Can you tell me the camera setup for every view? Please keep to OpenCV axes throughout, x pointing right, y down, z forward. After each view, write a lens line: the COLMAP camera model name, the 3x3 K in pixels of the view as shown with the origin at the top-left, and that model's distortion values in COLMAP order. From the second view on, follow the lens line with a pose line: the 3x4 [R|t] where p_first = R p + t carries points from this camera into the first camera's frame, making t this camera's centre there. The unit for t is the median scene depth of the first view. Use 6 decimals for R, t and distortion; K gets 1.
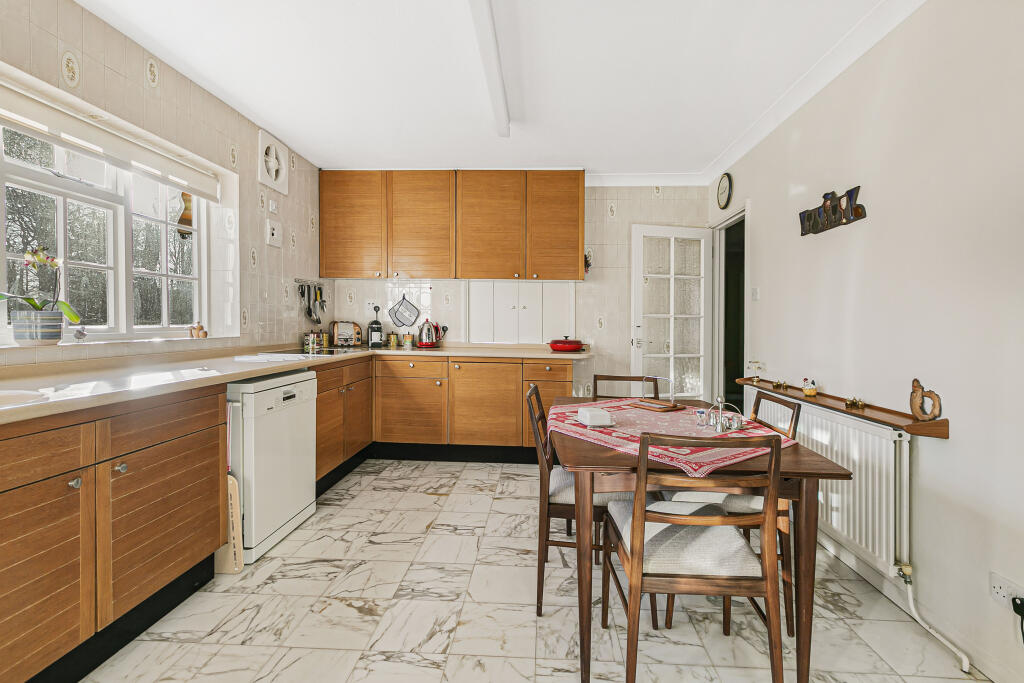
lens RADIAL K [[467.8, 0, 523.9], [0, 467.8, 323.8], [0, 0, 1]] dist [-0.000216, -0.000214]
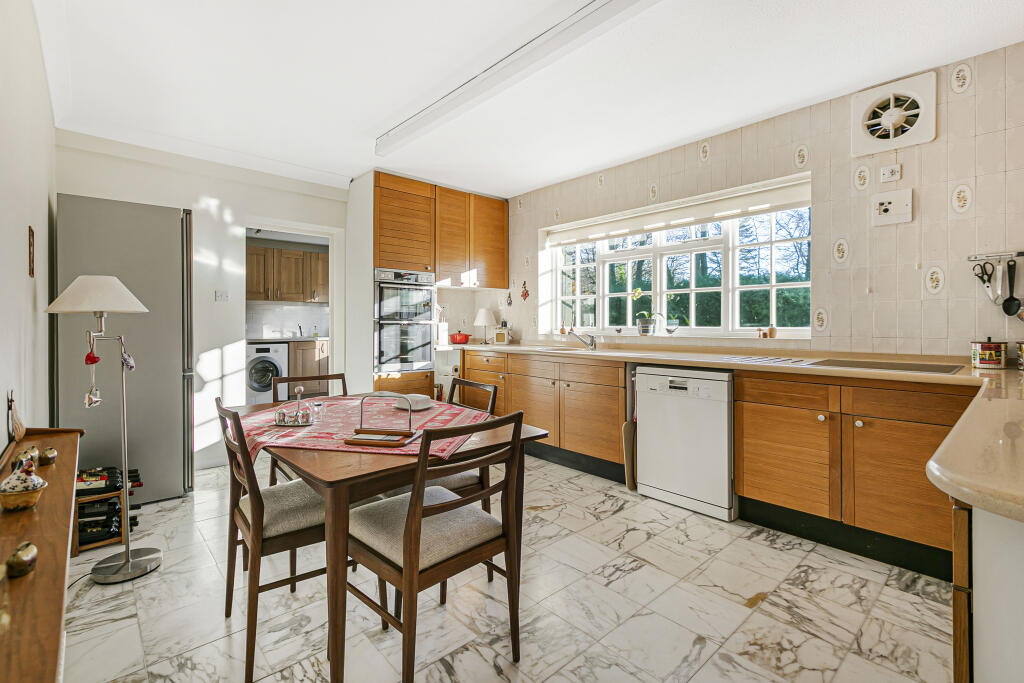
lens RADIAL K [[467.8, 0, 519.1], [0, 467.8, 327.3], [0, 0, 1]] dist [-0.000216, -0.000214]
pose [[-0.704038, -0.005922, -0.710137, 0.542685], [-0.008981, 0.999960, 0.000564, 0.008862], [0.710105, 0.006775, -0.704063, 1.379816]]
